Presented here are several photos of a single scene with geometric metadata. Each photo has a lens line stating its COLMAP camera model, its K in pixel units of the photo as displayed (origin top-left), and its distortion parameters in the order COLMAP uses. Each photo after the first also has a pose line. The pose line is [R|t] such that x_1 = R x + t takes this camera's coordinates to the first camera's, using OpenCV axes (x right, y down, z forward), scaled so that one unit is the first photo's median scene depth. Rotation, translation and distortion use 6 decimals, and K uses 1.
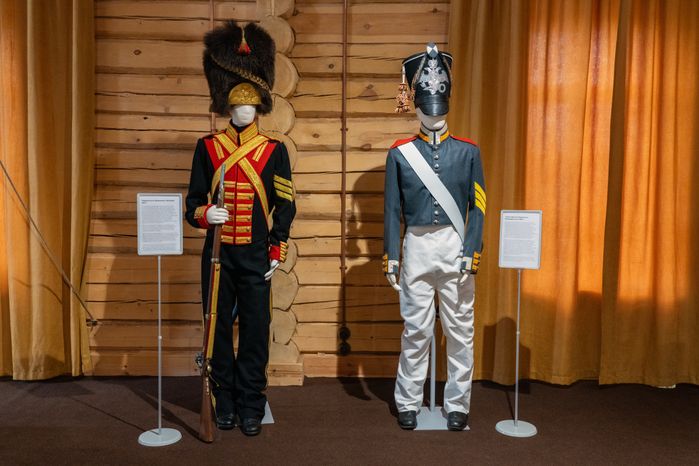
lens RADIAL K [[686.8, 0, 348.9], [0, 686.8, 237.1], [0, 0, 1]] dist [-0.000093, 0.000000]
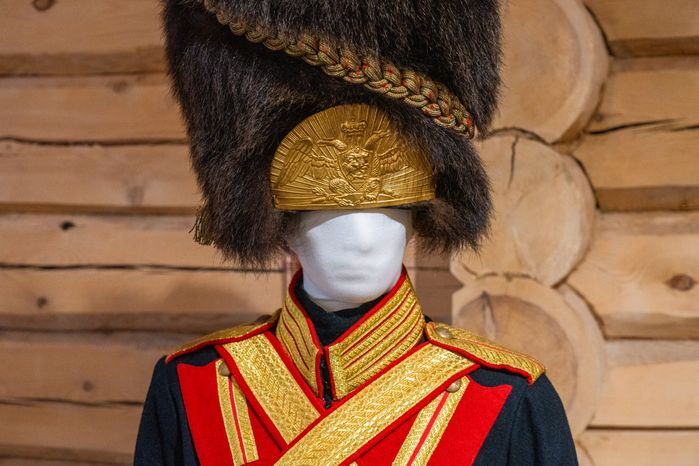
lens RADIAL K [[1285.9, 0, 346.6], [0, 1285.9, 232.5], [0, 0, 1]] dist [0.078450, 0.000000]
pose [[0.966225, -0.014617, -0.257286, -0.053363], [-0.009804, 0.995582, -0.093379, -0.145641], [0.257514, 0.092748, 0.961813, 0.614400]]
